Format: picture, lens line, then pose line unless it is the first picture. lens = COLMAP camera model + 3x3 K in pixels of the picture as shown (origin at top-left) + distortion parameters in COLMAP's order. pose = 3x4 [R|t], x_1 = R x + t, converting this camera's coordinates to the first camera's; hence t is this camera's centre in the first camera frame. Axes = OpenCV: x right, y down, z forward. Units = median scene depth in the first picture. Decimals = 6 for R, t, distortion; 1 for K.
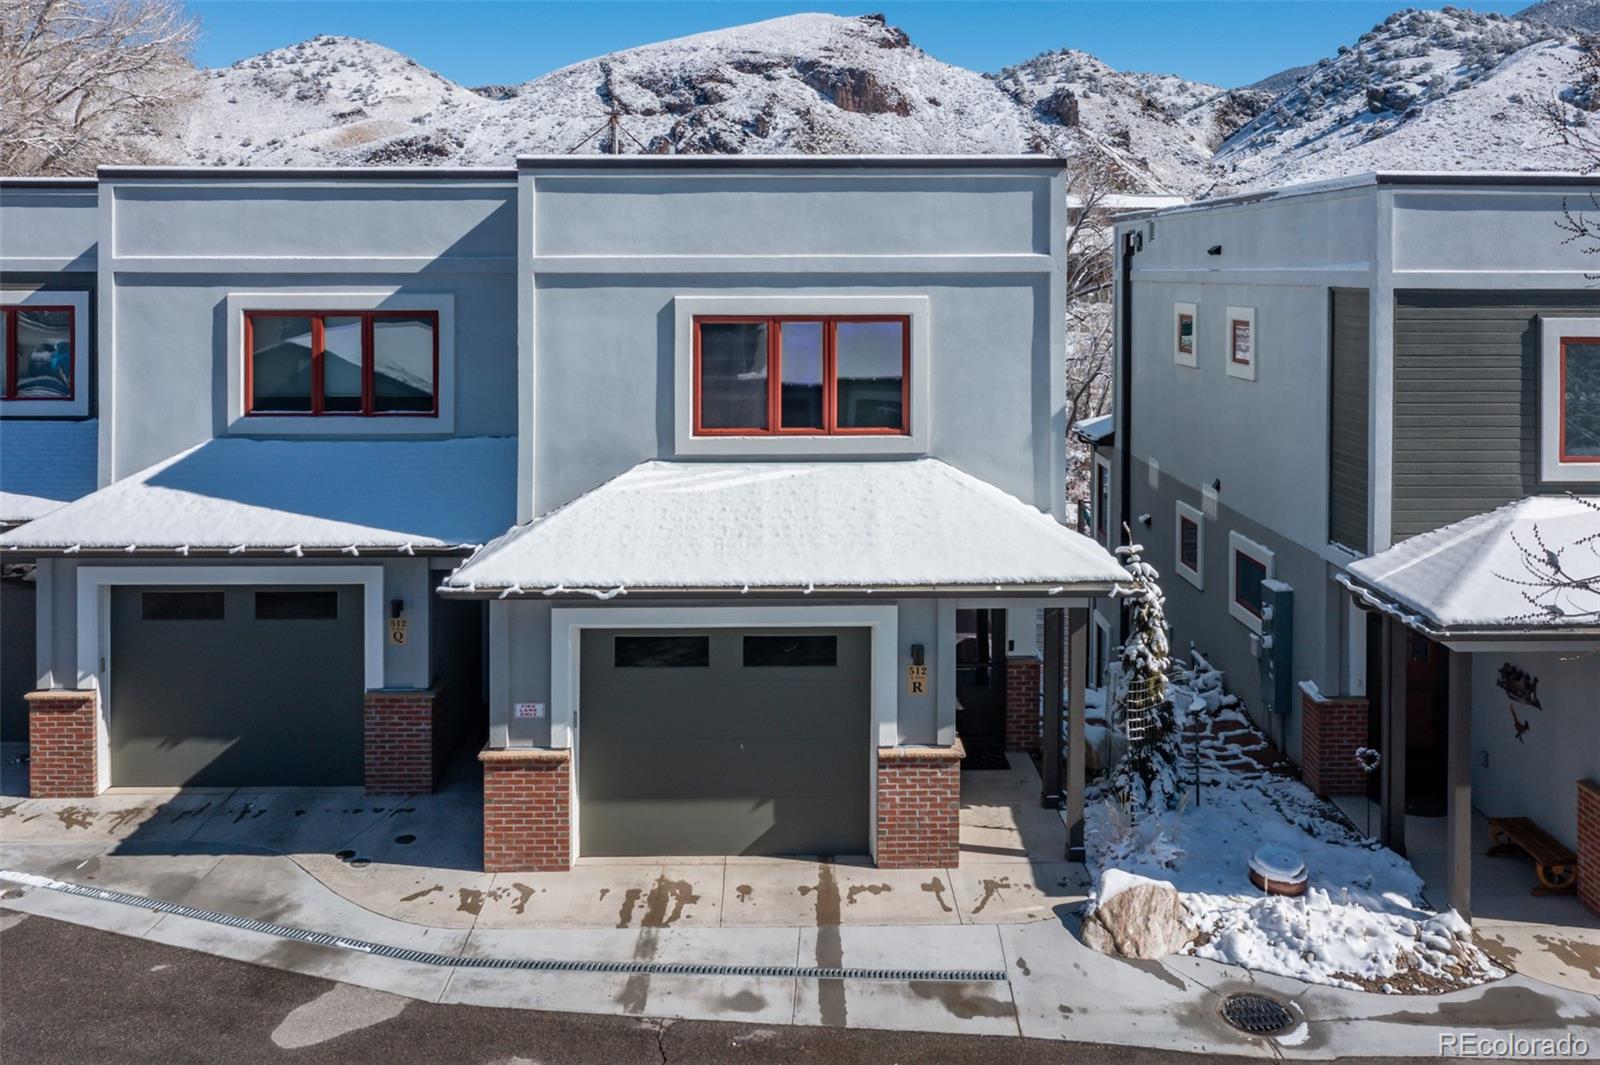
lens RADIAL K [[1310.8, 0, 815.0], [0, 1310.8, 487.4], [0, 0, 1]] dist [-0.009724, -0.003381]
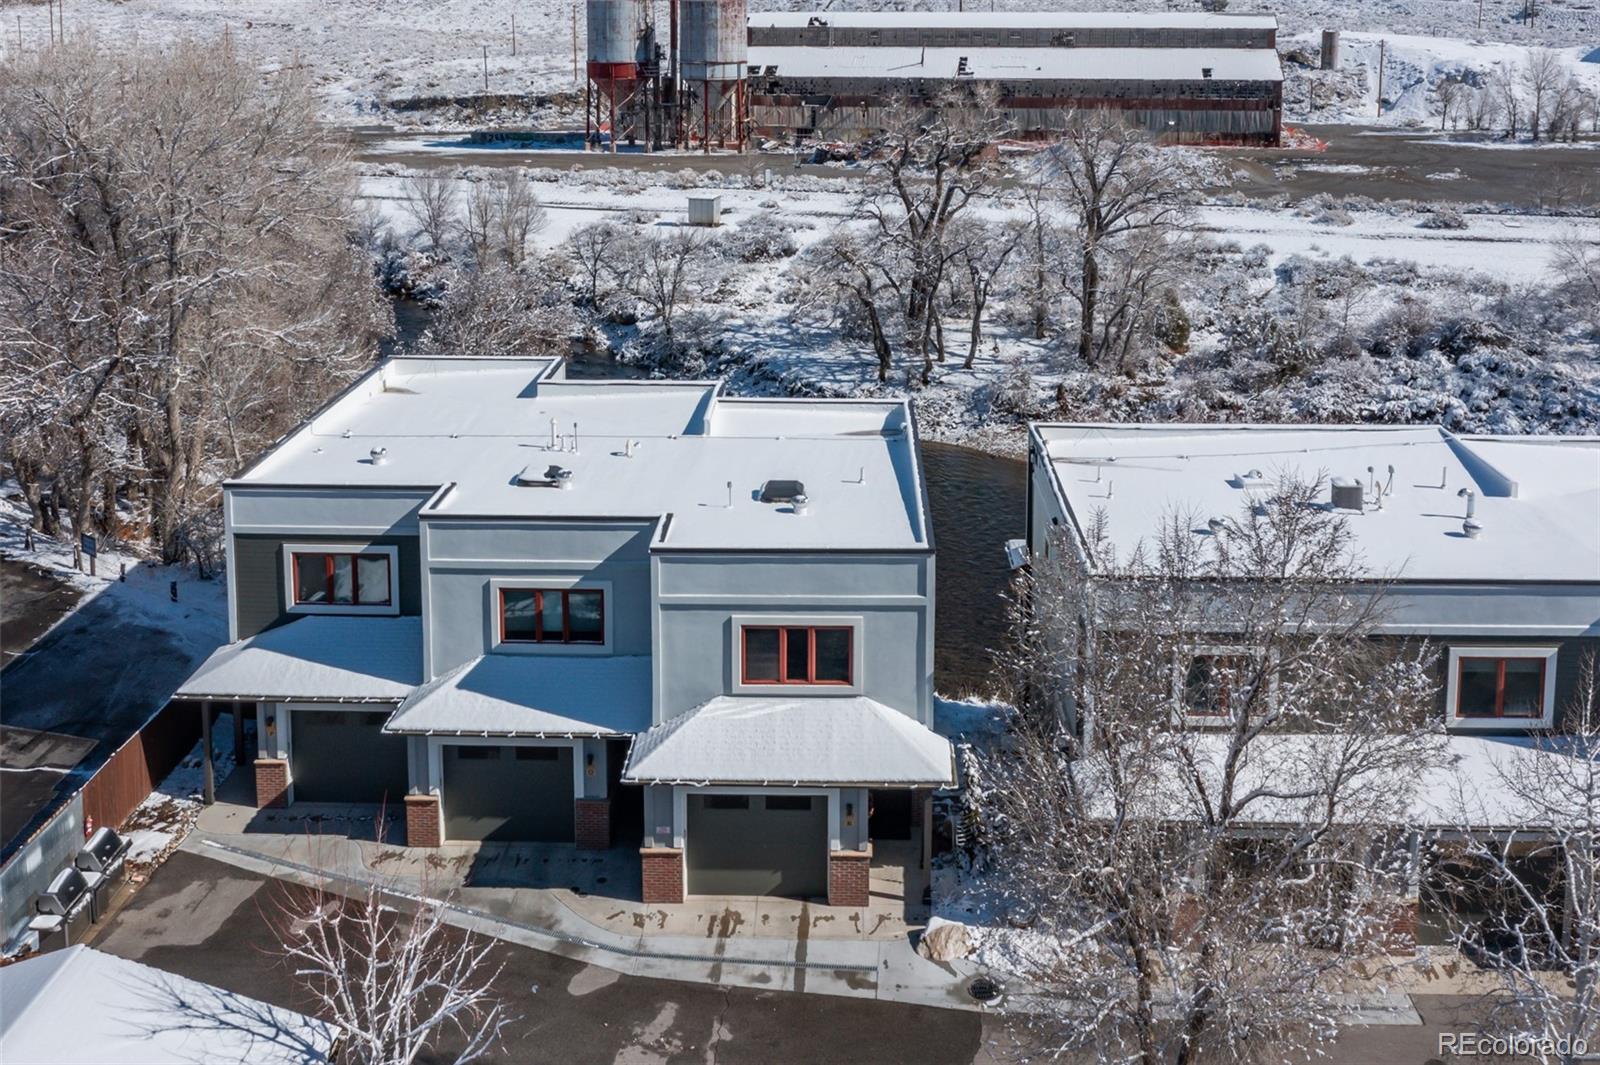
lens RADIAL K [[1275.5, 0, 800.0], [0, 1275.5, 532.5], [0, 0, 1]] dist [-0.016526, 0.009571]
pose [[0.998267, 0.010767, -0.057854, 0.111089], [-0.002424, 0.989808, 0.142386, -0.585171], [0.058797, -0.141999, 0.988119, -0.920192]]
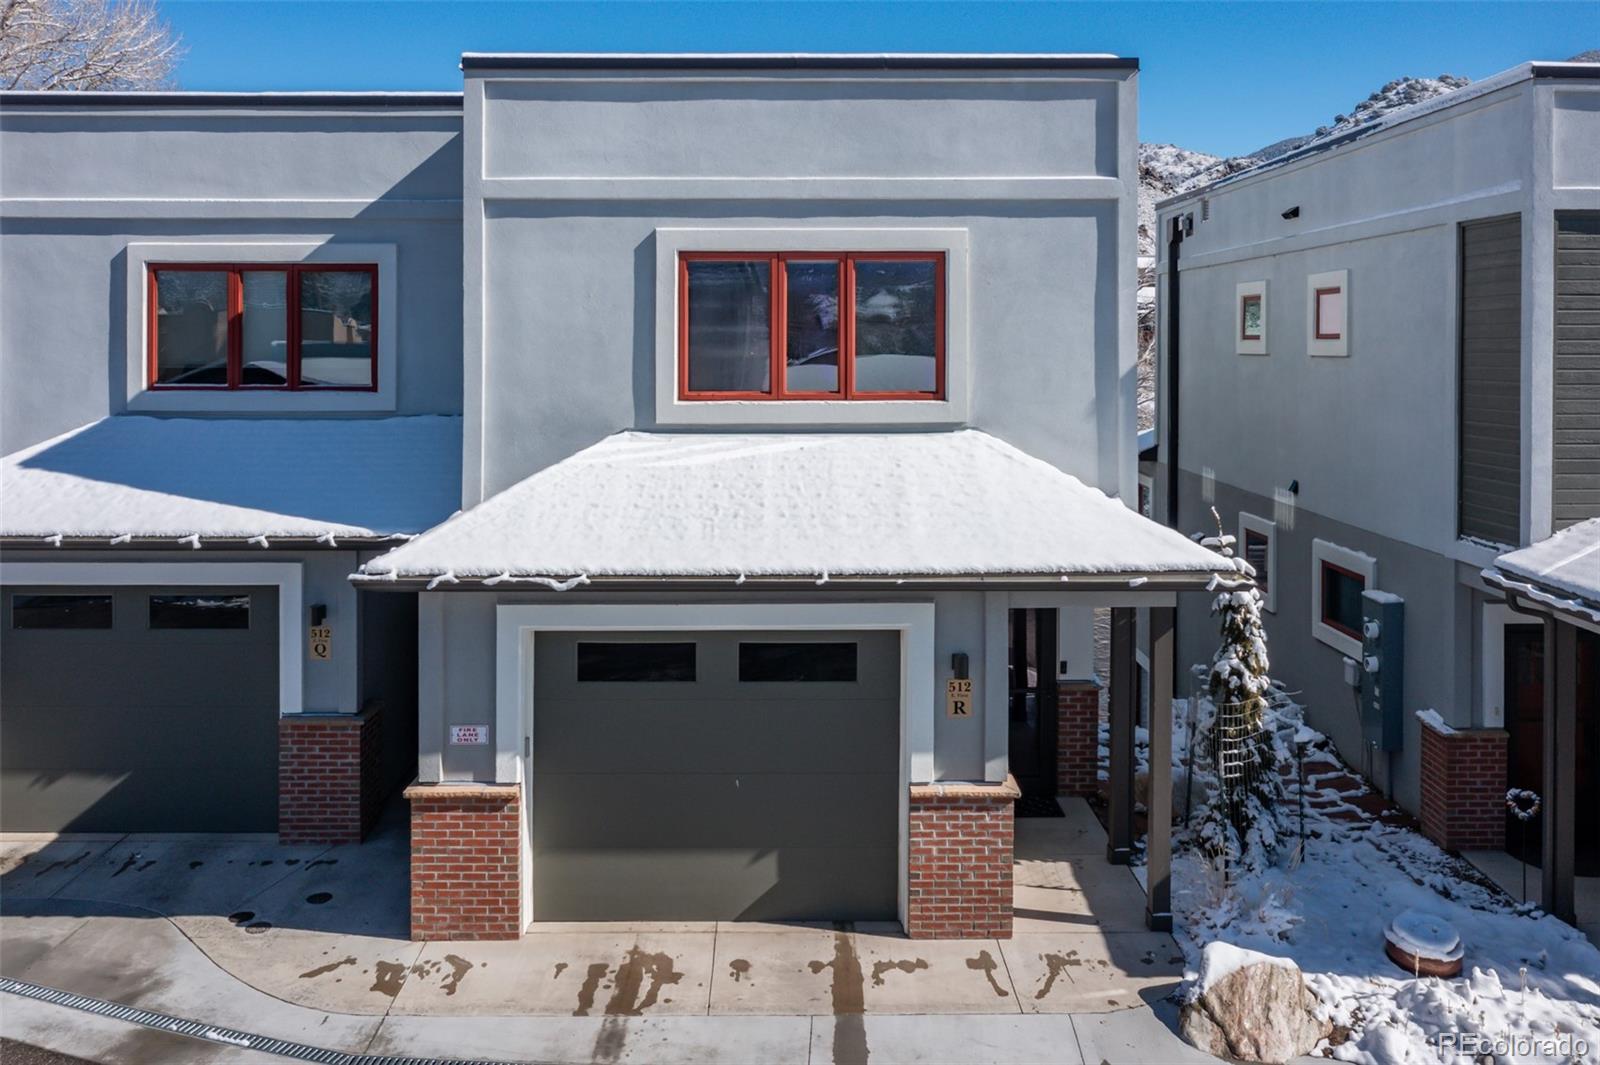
lens RADIAL K [[1350.8, 0, 794.9], [0, 1350.8, 502.1], [0, 0, 1]] dist [-0.009766, -0.003930]
pose [[0.999837, 0.000176, -0.018038, -0.006285], [-0.000636, 0.999675, -0.025502, 0.049606], [0.018028, 0.025509, 0.999512, 0.182799]]
